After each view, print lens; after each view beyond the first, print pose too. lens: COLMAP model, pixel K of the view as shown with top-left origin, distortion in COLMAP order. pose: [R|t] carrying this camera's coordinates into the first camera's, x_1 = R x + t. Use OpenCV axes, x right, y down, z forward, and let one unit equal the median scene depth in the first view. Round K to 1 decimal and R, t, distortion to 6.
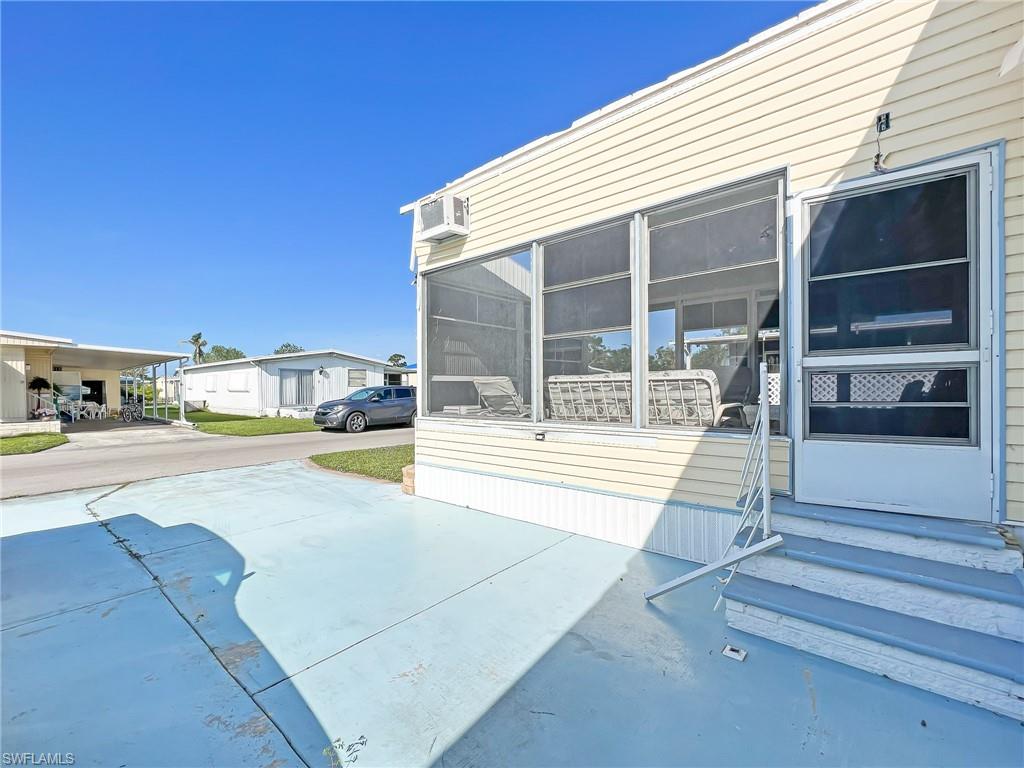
lens RADIAL K [[442.4, 0, 512.5], [0, 442.4, 394.7], [0, 0, 1]] dist [-0.002776, -0.000141]
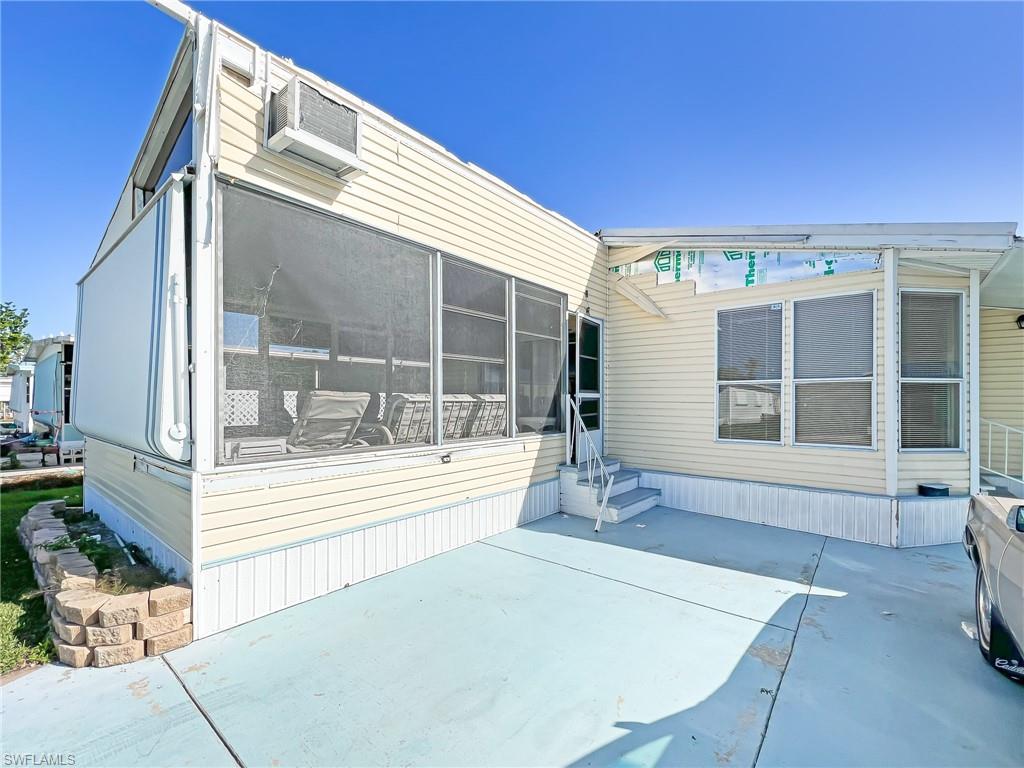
lens RADIAL K [[447.6, 0, 514.2], [0, 447.6, 402.8], [0, 0, 1]] dist [0.000806, 0.000514]
pose [[-0.034115, 0.006186, 0.999399, -0.867008], [0.010662, 0.999926, -0.005826, -0.018063], [-0.999361, 0.010456, -0.034179, 0.844946]]
